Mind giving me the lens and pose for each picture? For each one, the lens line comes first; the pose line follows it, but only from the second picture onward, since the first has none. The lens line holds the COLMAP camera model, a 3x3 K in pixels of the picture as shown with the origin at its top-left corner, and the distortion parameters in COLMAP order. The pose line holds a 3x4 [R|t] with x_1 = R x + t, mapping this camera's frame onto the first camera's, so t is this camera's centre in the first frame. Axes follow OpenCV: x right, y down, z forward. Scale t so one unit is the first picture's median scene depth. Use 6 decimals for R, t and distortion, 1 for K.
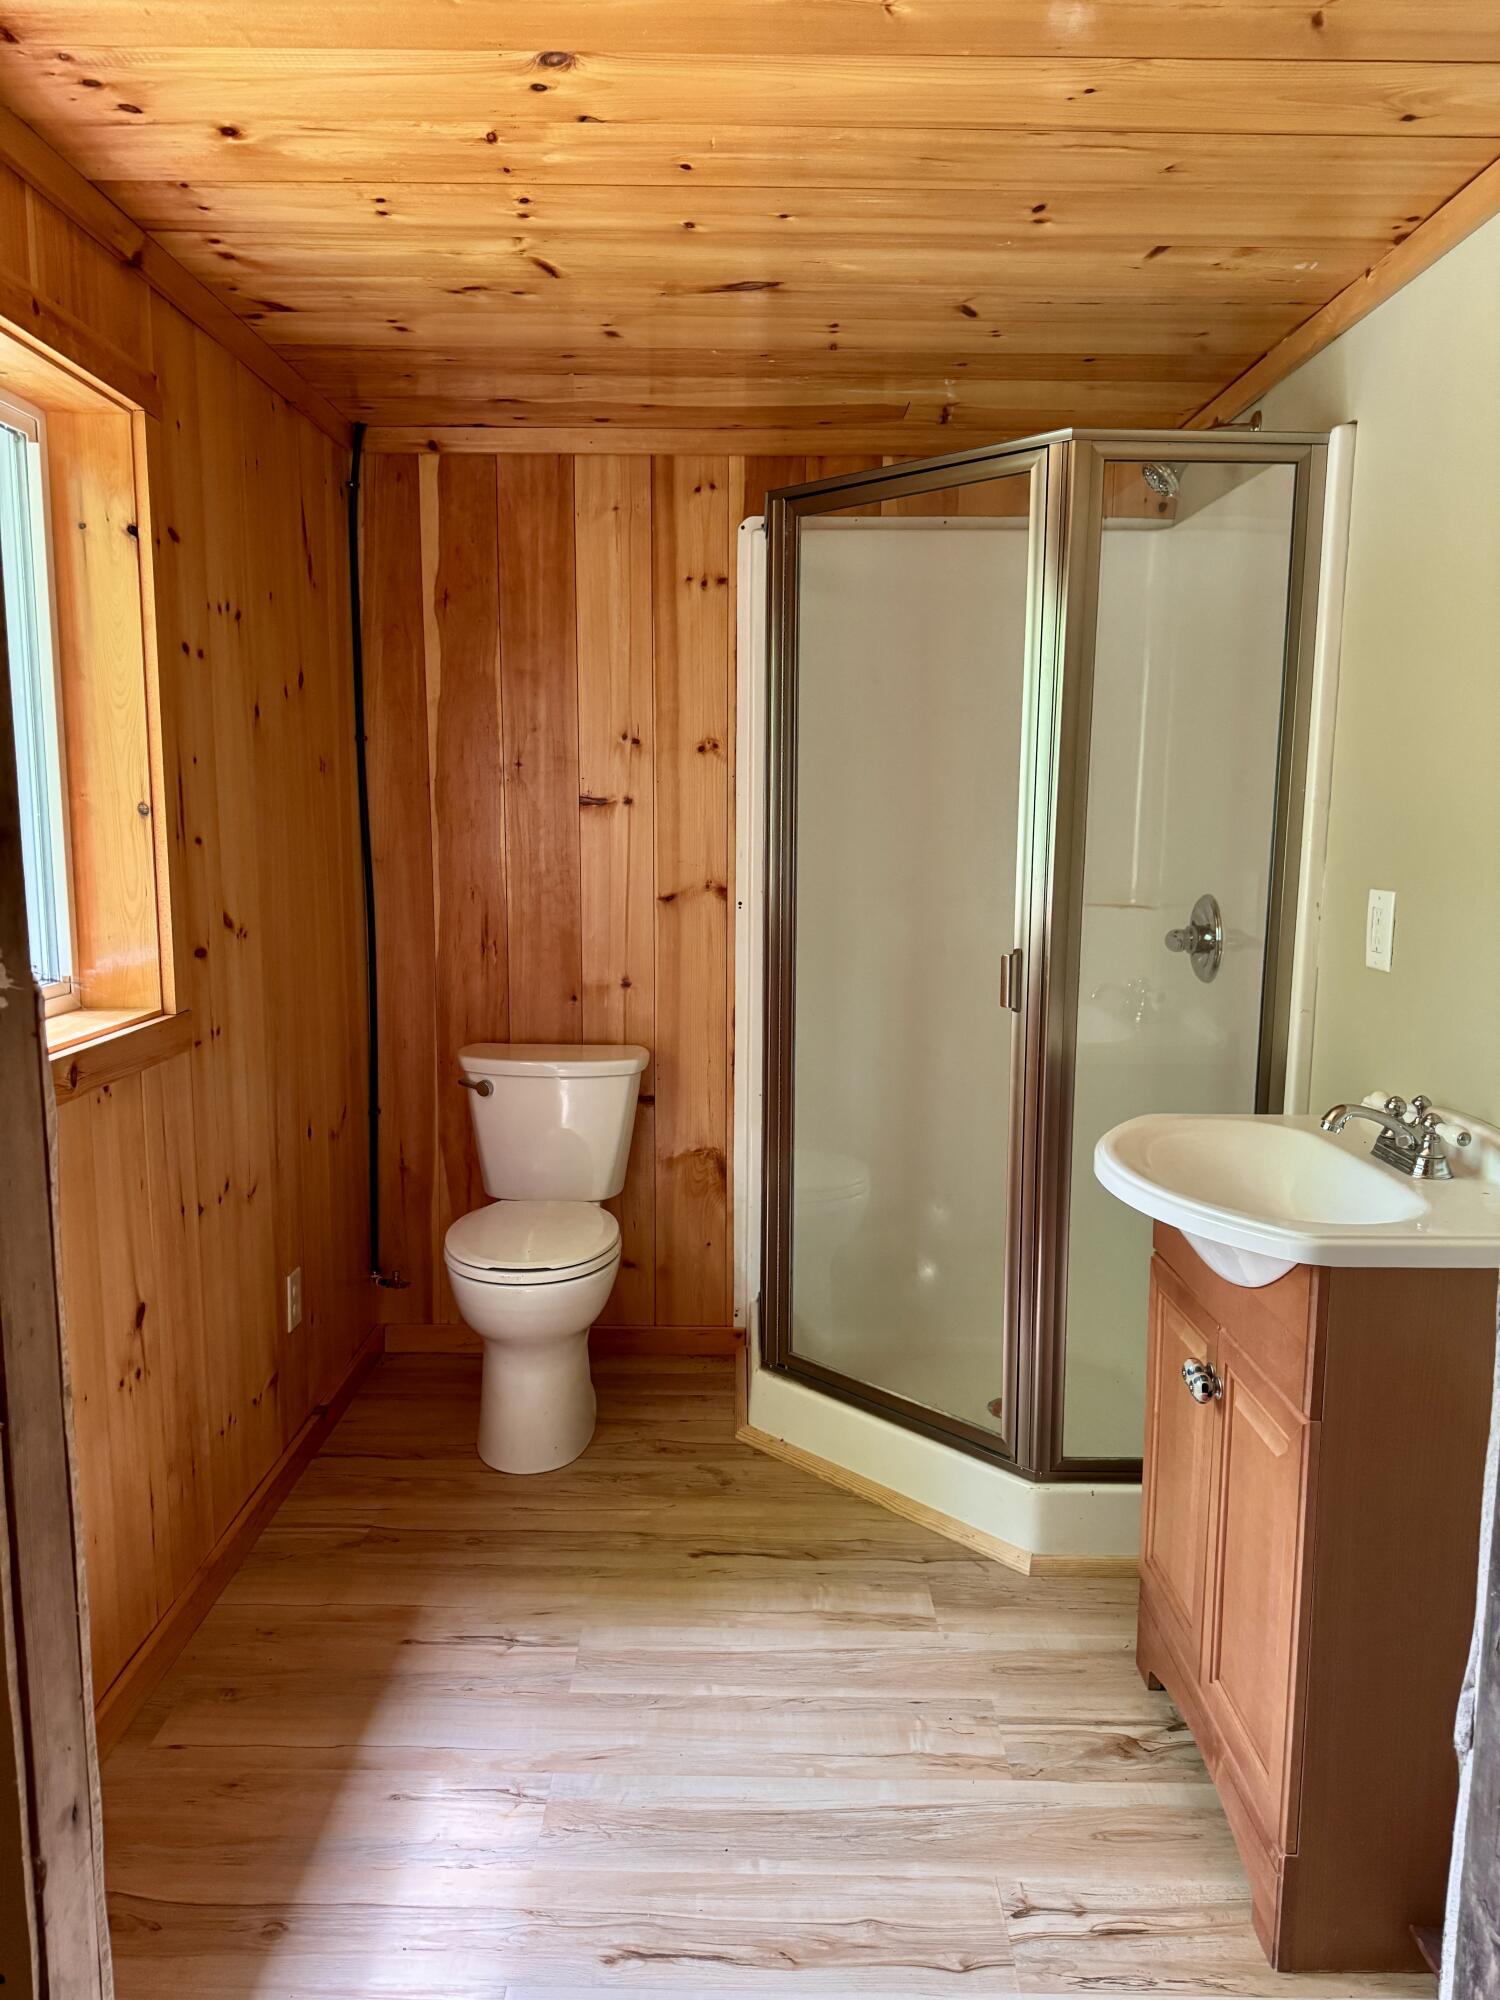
lens RADIAL K [[1403.1, 0, 750.0], [0, 1403.1, 1000.0], [0, 0, 1]] dist [0.081037, -0.104653]
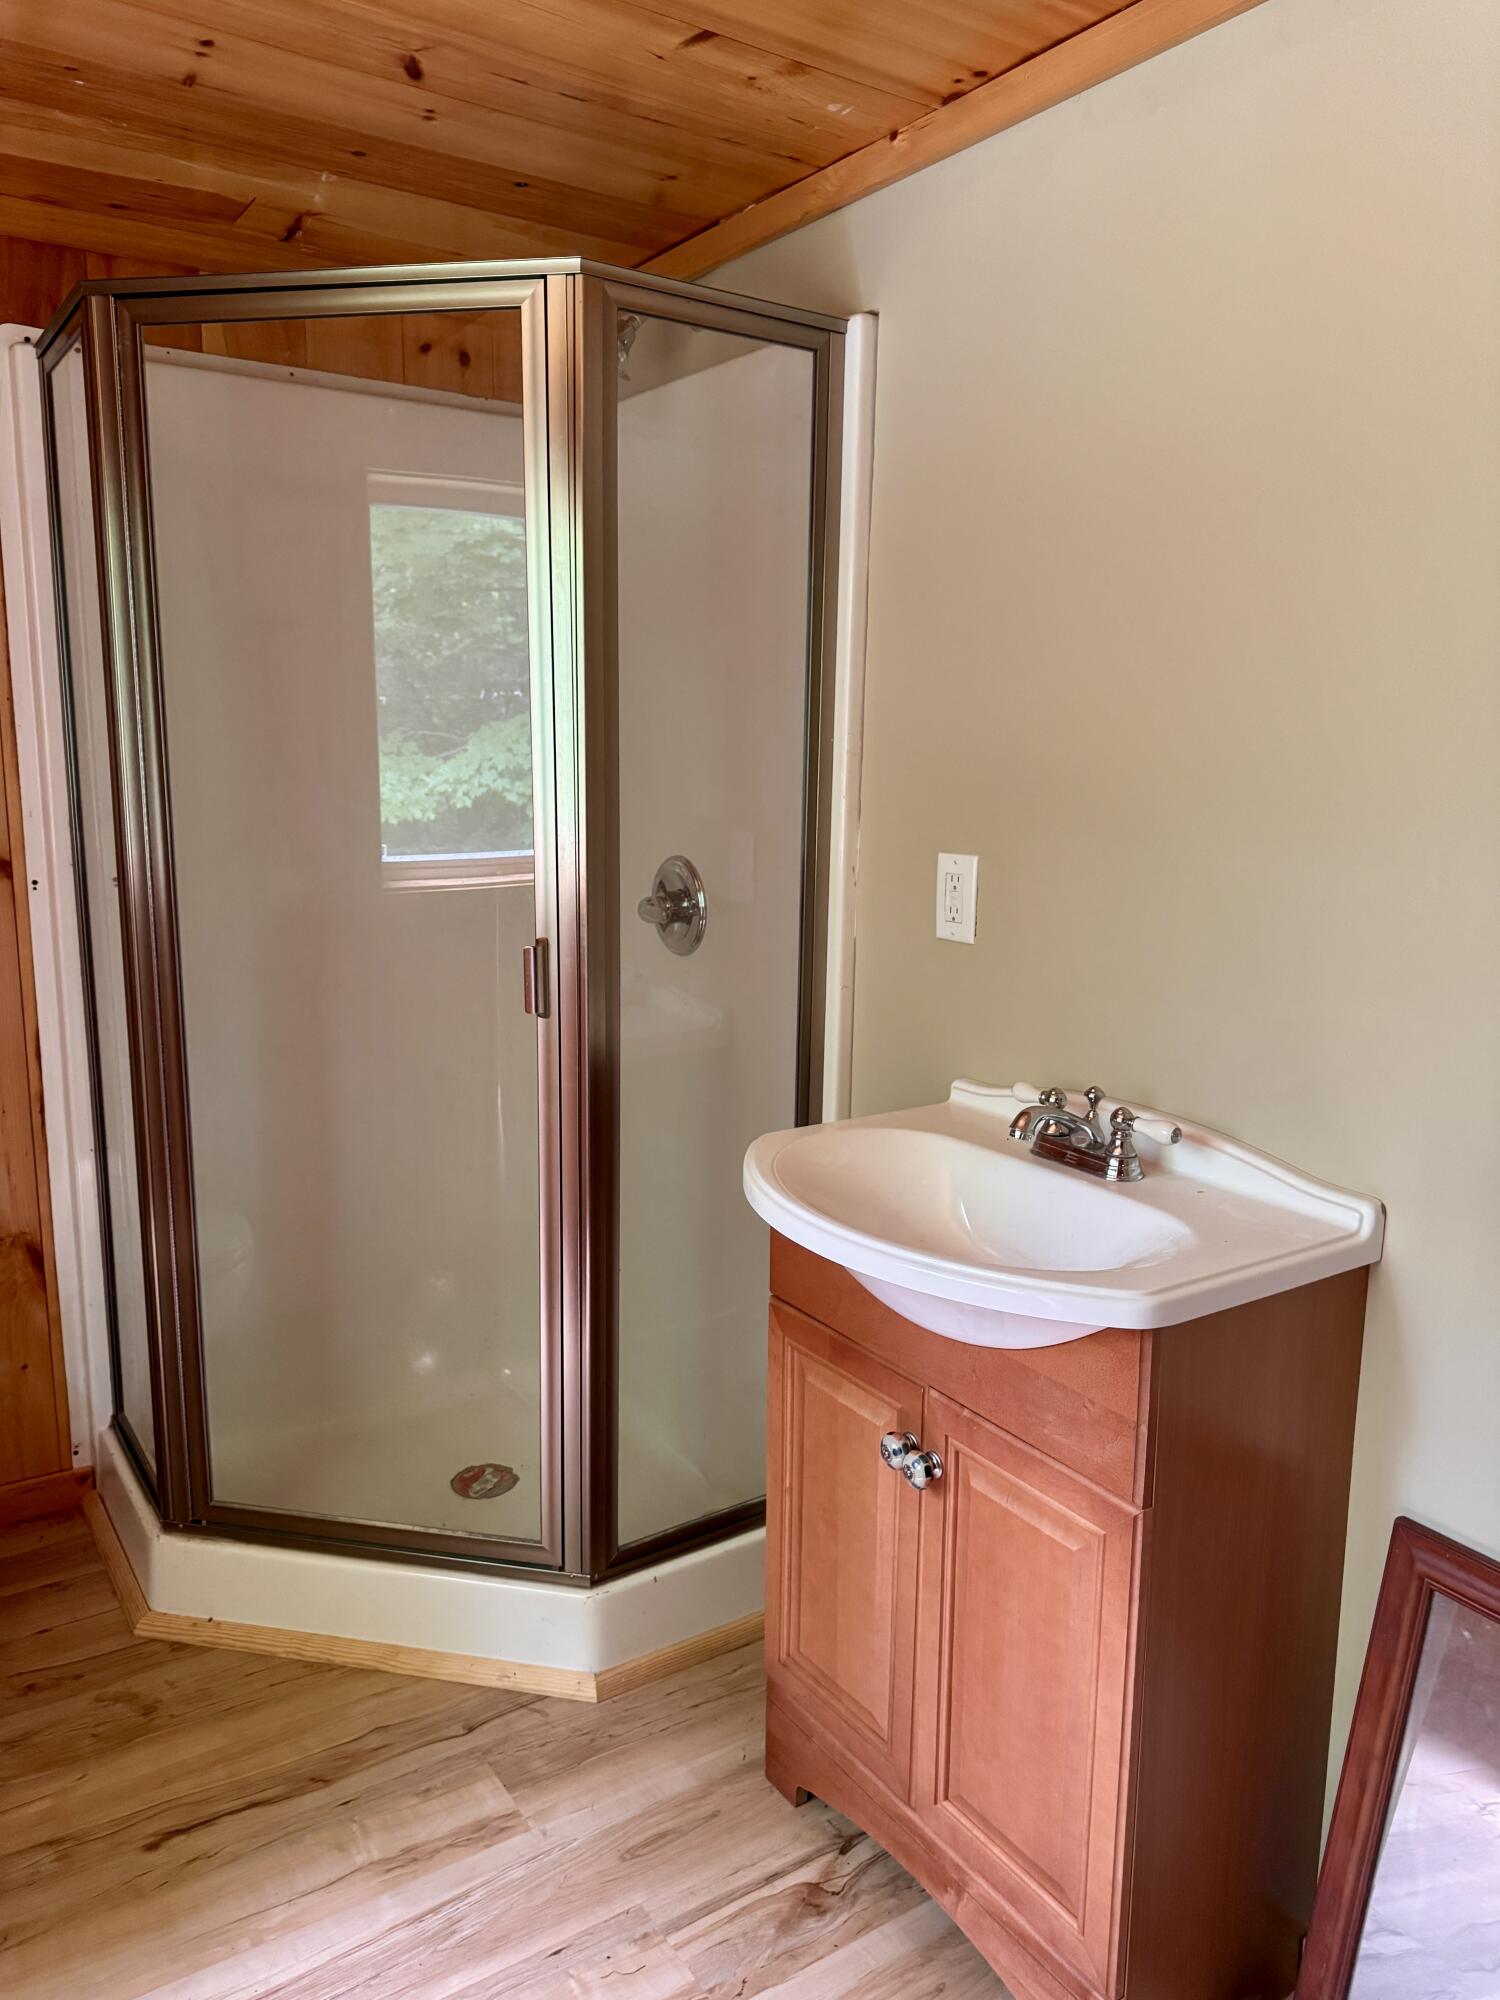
lens RADIAL K [[1426.1, 0, 750.2], [0, 1426.1, 1002.4], [0, 0, 1]] dist [0.006956, -0.010384]
pose [[0.831847, -0.093446, 0.547081, -0.136424], [0.068027, 0.995458, 0.066596, -0.042334], [-0.550819, -0.018182, 0.834426, 0.265788]]
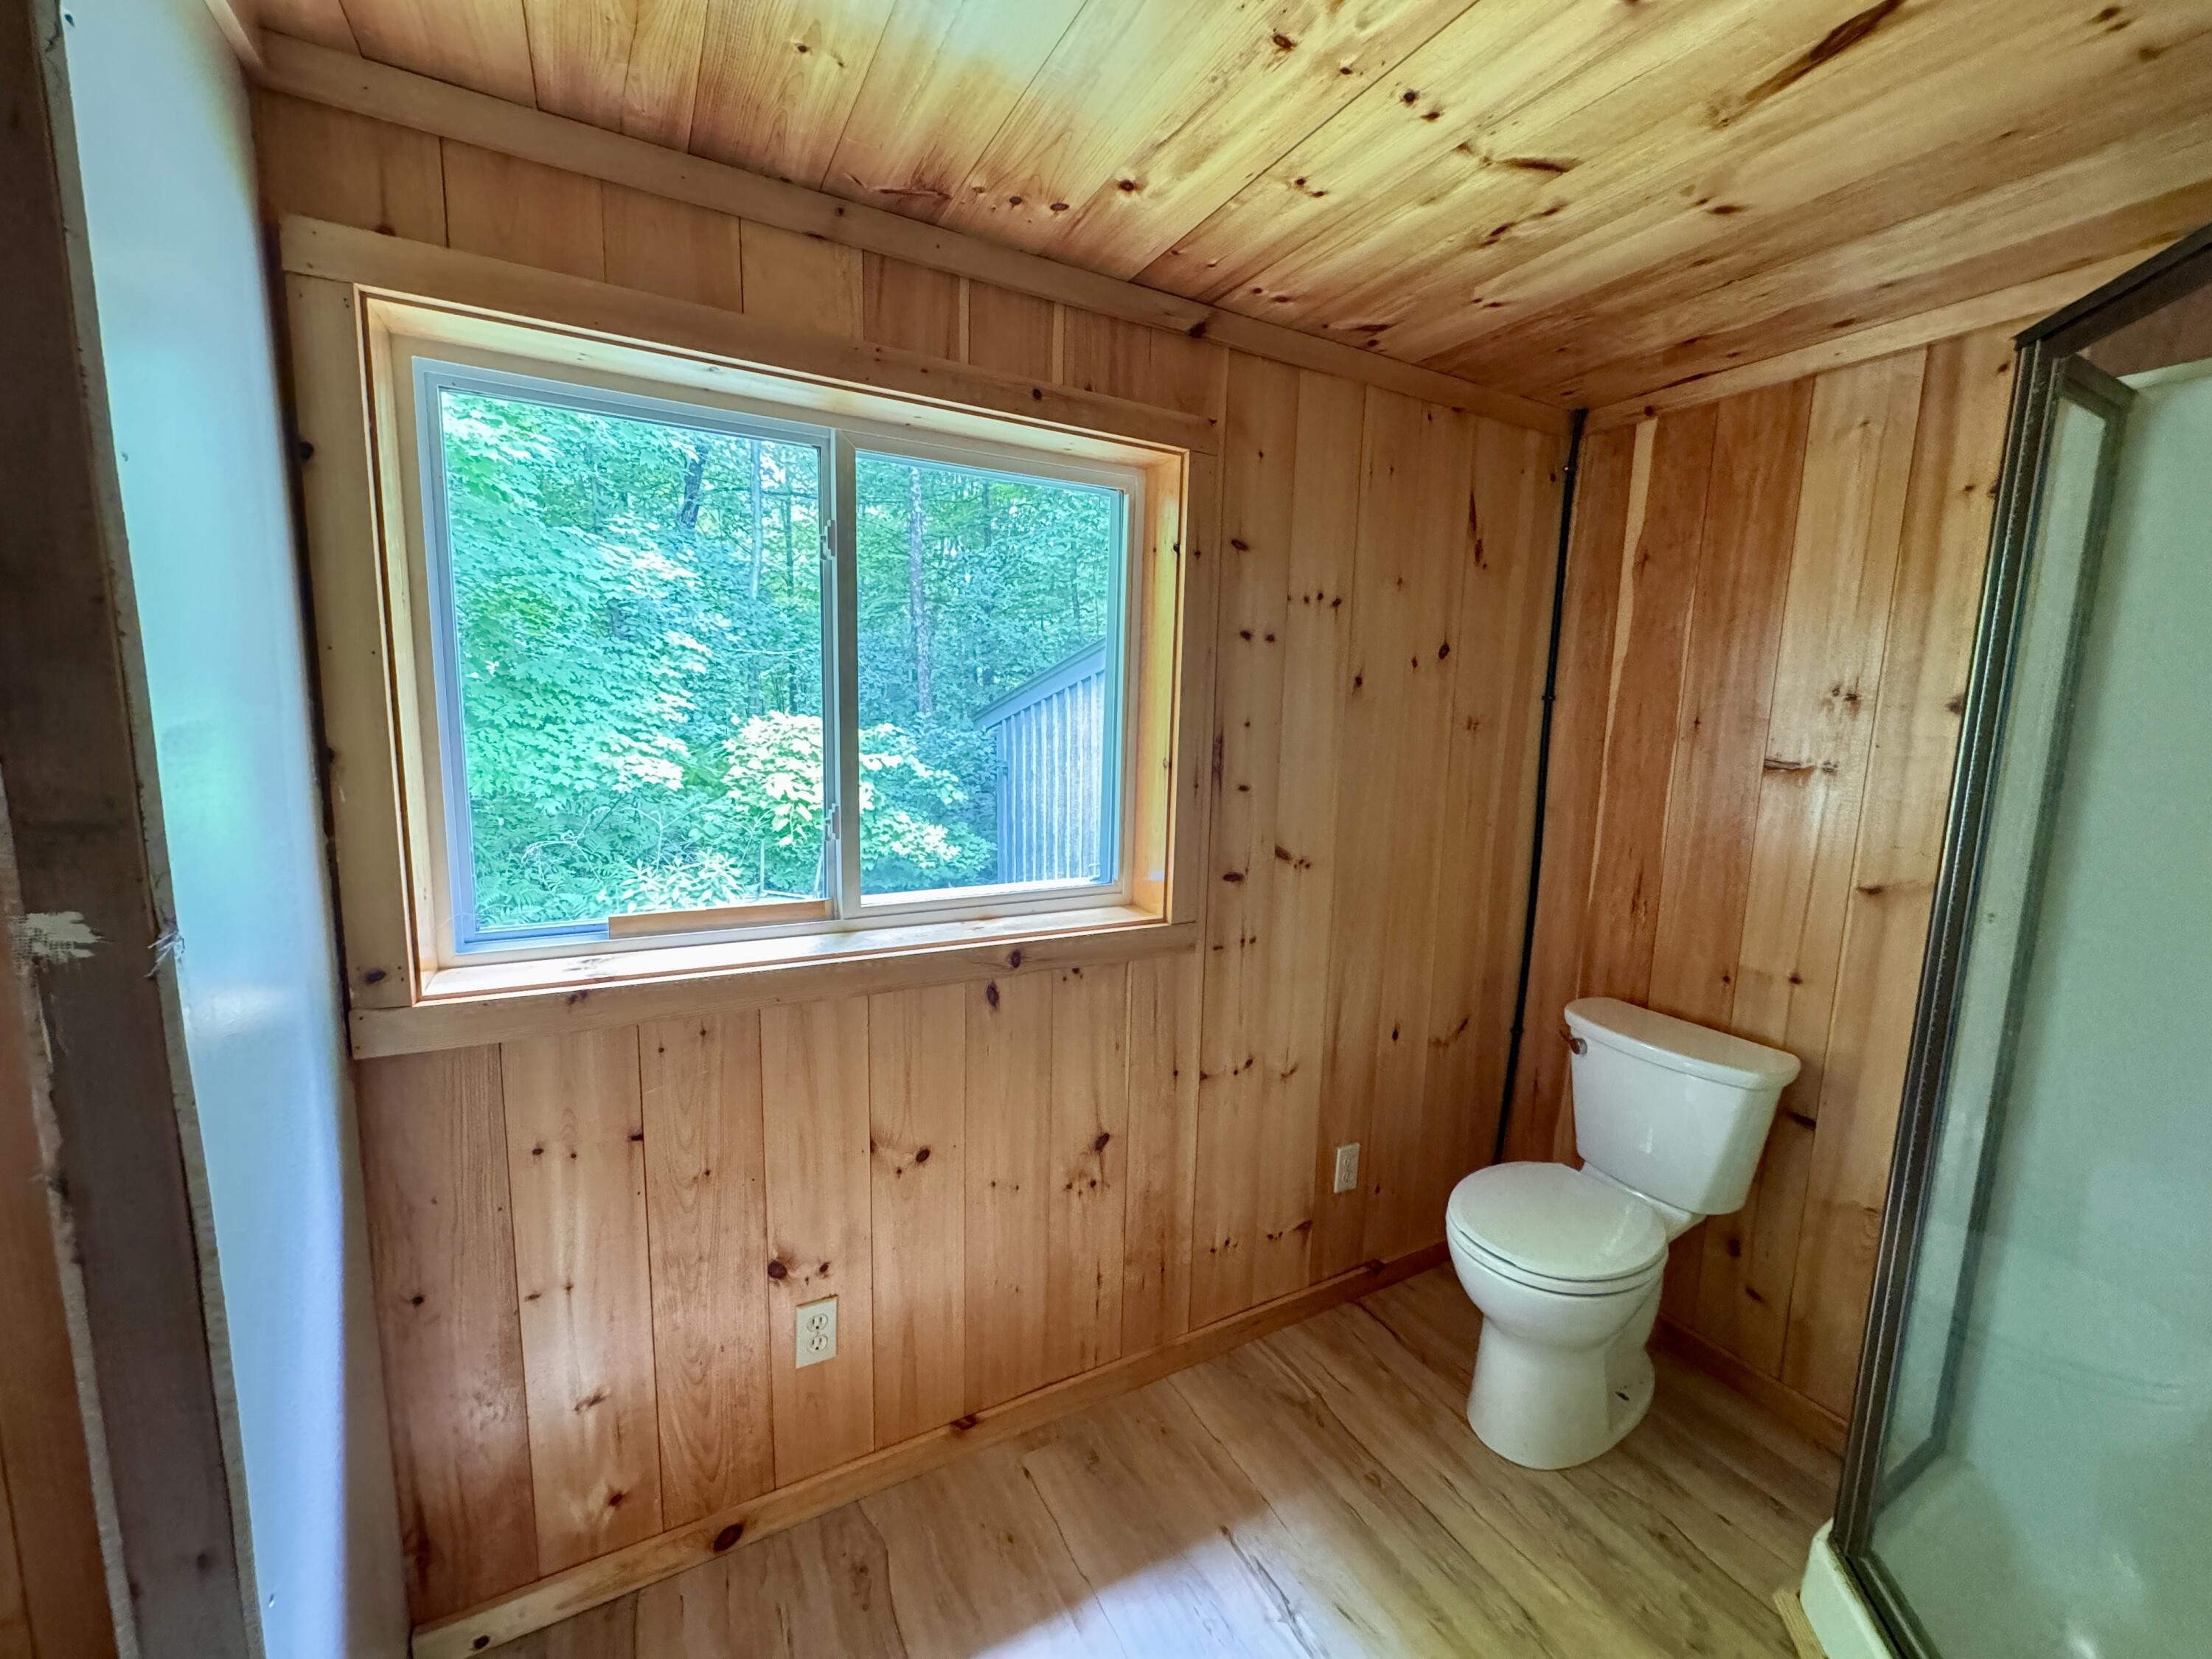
lens RADIAL K [[877.9, 0, 1104.7], [0, 877.9, 827.0], [0, 0, 1]] dist [-0.002902, -0.000282]
pose [[0.483429, 0.123580, -0.866616, 0.205198], [-0.141616, 0.987985, 0.061889, -0.099750], [0.863852, 0.092808, 0.495122, 0.473084]]
